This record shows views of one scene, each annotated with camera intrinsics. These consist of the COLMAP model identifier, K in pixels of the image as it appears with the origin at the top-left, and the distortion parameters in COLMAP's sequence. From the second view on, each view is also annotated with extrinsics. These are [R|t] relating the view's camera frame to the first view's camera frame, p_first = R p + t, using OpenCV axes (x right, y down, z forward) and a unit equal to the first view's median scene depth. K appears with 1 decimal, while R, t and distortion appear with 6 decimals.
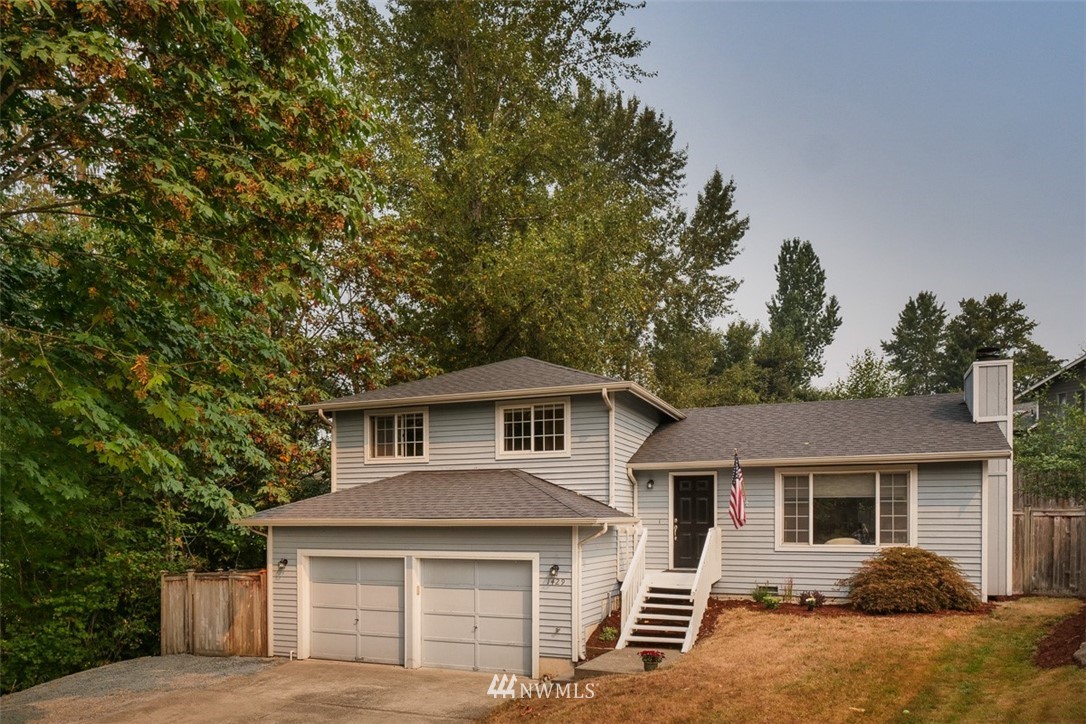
lens RADIAL K [[751.8, 0, 558.1], [0, 751.8, 503.6], [0, 0, 1]] dist [-0.013747, 0.009925]
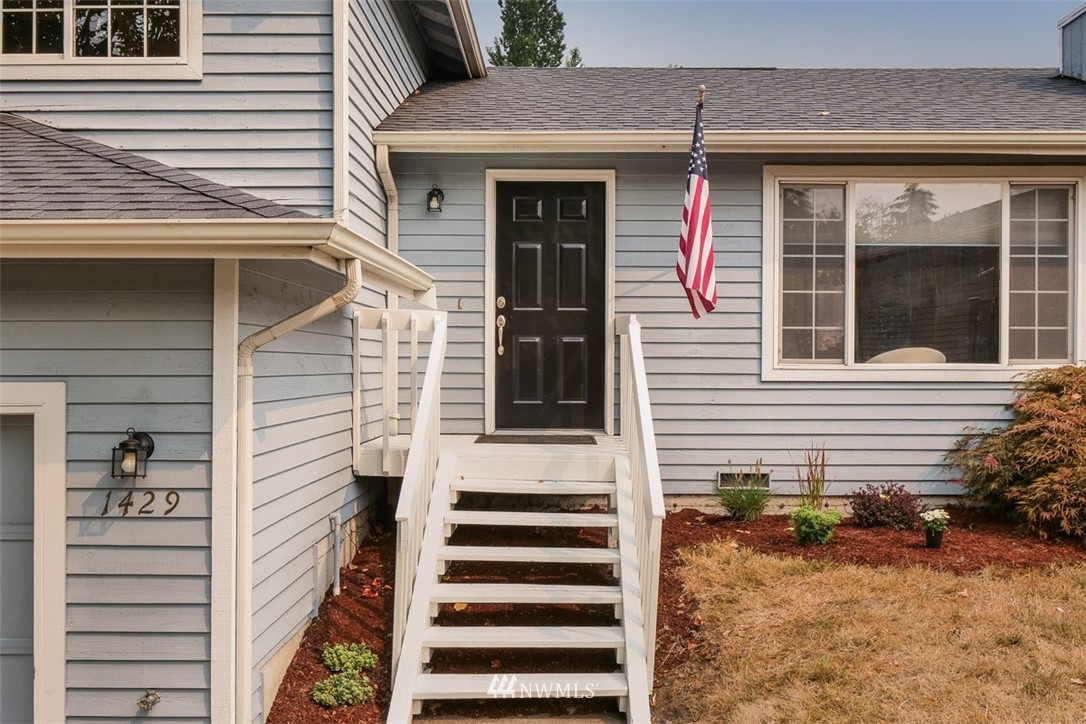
lens RADIAL K [[964.9, 0, 541.9], [0, 964.9, 362.1], [0, 0, 1]] dist [-0.004050, 0.003085]
pose [[0.934216, 0.001840, 0.356704, 0.005735], [-0.009866, 0.999737, 0.020682, 0.043598], [-0.356572, -0.022841, 0.933989, 0.566909]]
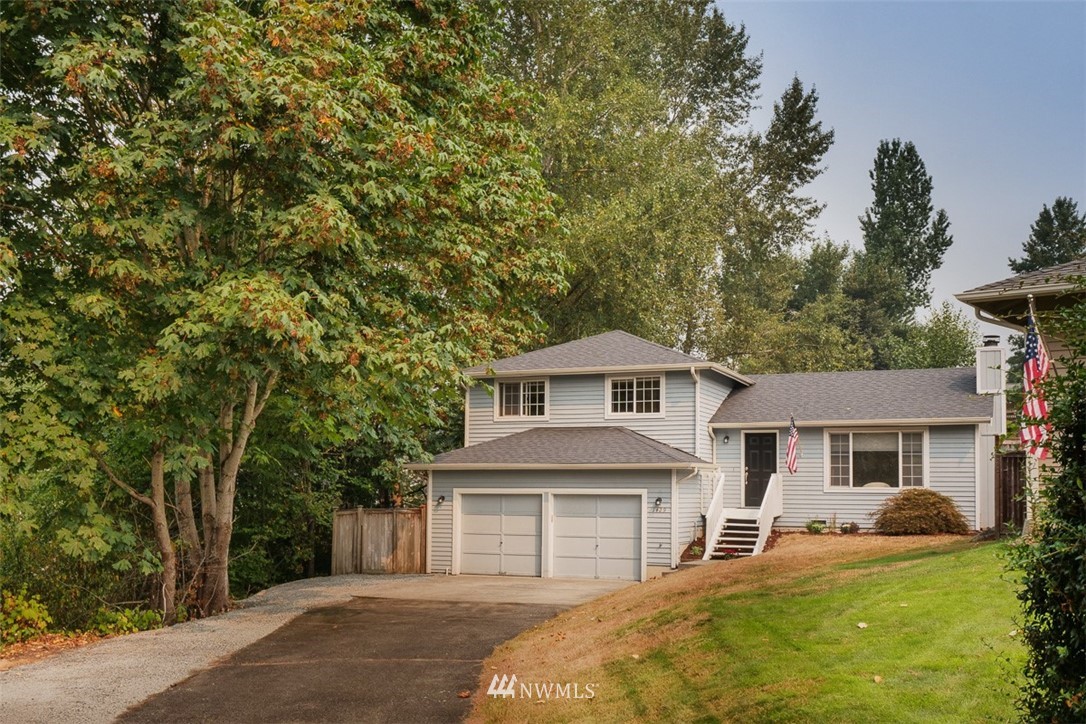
lens RADIAL K [[1106.7, 0, 591.3], [0, 1106.7, 396.8], [0, 0, 1]] dist [0.032335, 0.000000]
pose [[0.999893, 0.007839, 0.012382, -0.131878], [-0.007068, 0.998107, -0.061098, 0.018329], [-0.012838, 0.061004, 0.998055, -0.884330]]
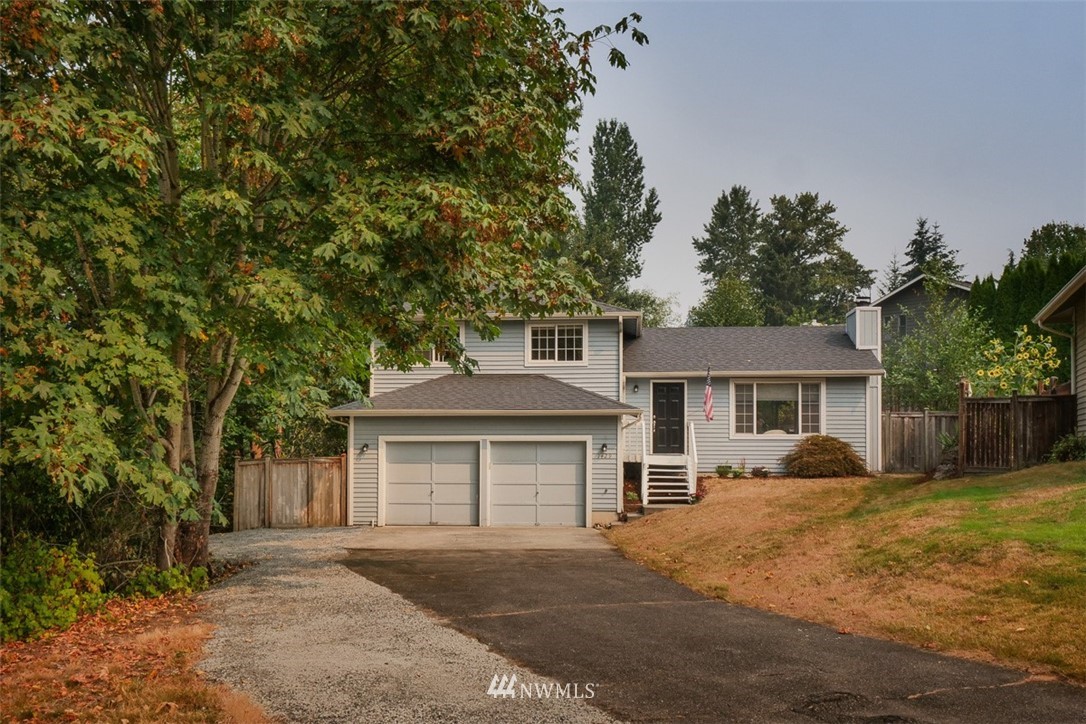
lens RADIAL K [[1064.2, 0, 556.0], [0, 1064.2, 394.8], [0, 0, 1]] dist [0.027492, 0.000000]
pose [[0.949922, 0.018152, 0.311961, -0.598606], [-0.008362, 0.999430, -0.032694, 0.047295], [-0.312376, 0.028448, 0.949532, -0.716126]]
